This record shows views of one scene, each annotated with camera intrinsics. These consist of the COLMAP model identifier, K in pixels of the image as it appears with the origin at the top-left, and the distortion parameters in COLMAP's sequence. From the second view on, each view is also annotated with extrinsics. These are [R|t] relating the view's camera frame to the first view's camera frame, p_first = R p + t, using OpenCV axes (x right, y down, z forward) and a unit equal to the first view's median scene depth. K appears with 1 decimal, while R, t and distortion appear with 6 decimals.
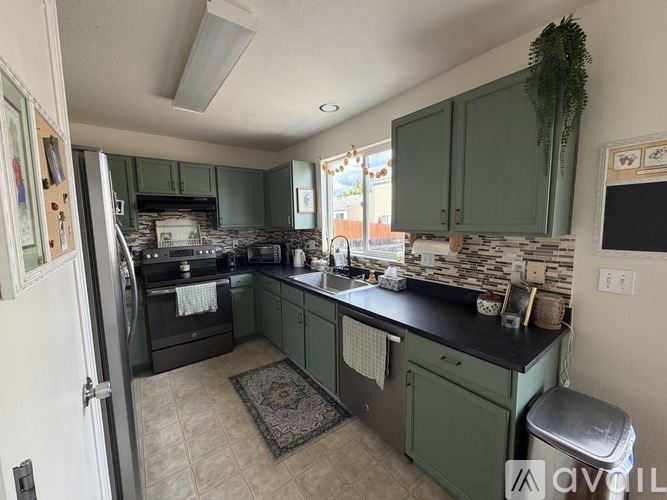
lens RADIAL K [[267.2, 0, 333.5], [0, 267.2, 250.0], [0, 0, 1]] dist [-0.000717, -0.000037]
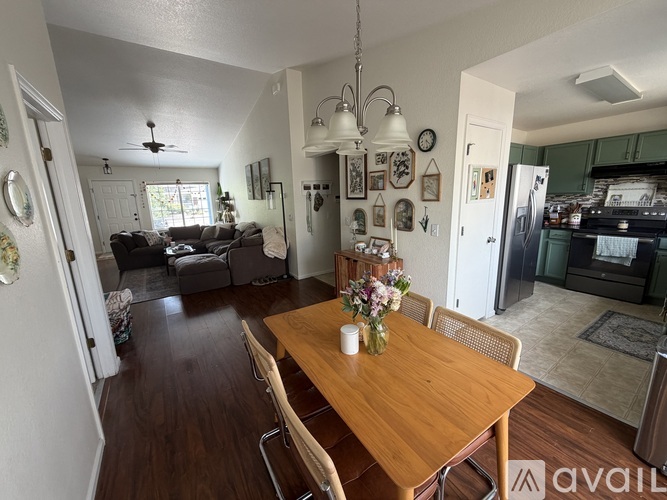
lens RADIAL K [[267.2, 0, 333.5], [0, 267.2, 250.0], [0, 0, 1]] dist [-0.000717, -0.000037]
pose [[-0.047765, 0.216293, -0.975159, 0.741802], [-0.078200, 0.972467, 0.219526, 0.016498], [0.995793, 0.086744, -0.029536, -0.263630]]
